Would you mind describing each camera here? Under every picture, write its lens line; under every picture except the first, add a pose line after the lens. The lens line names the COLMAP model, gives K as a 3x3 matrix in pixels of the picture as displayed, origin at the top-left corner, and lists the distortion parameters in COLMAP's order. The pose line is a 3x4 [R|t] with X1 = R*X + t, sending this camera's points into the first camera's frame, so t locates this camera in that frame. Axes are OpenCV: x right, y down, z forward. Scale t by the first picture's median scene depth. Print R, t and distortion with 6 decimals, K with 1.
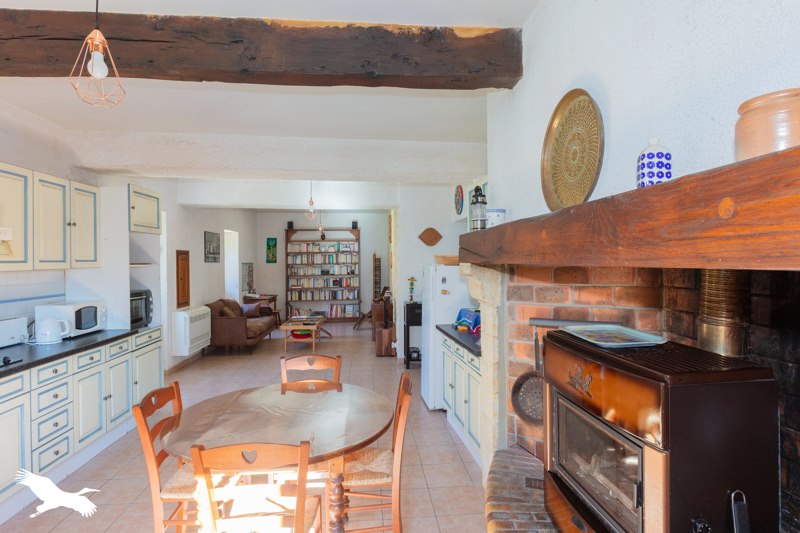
lens RADIAL K [[397.4, 0, 400.8], [0, 397.4, 253.4], [0, 0, 1]] dist [-0.000551, -0.000094]
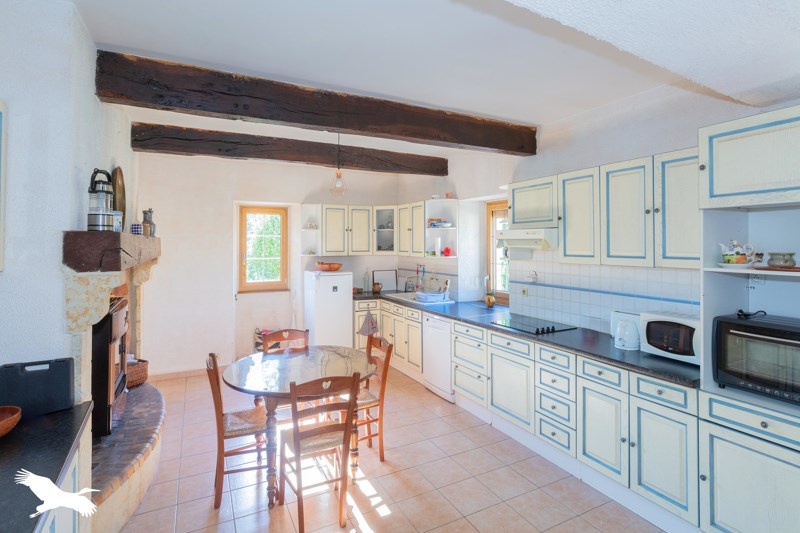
lens RADIAL K [[397.4, 0, 400.8], [0, 397.4, 253.4], [0, 0, 1]] dist [-0.000551, -0.000094]
pose [[-0.931988, 0.008665, -0.362386, -0.090005], [0.008662, 0.999961, 0.001634, 0.006387], [0.362386, -0.001616, -0.932027, 1.776980]]
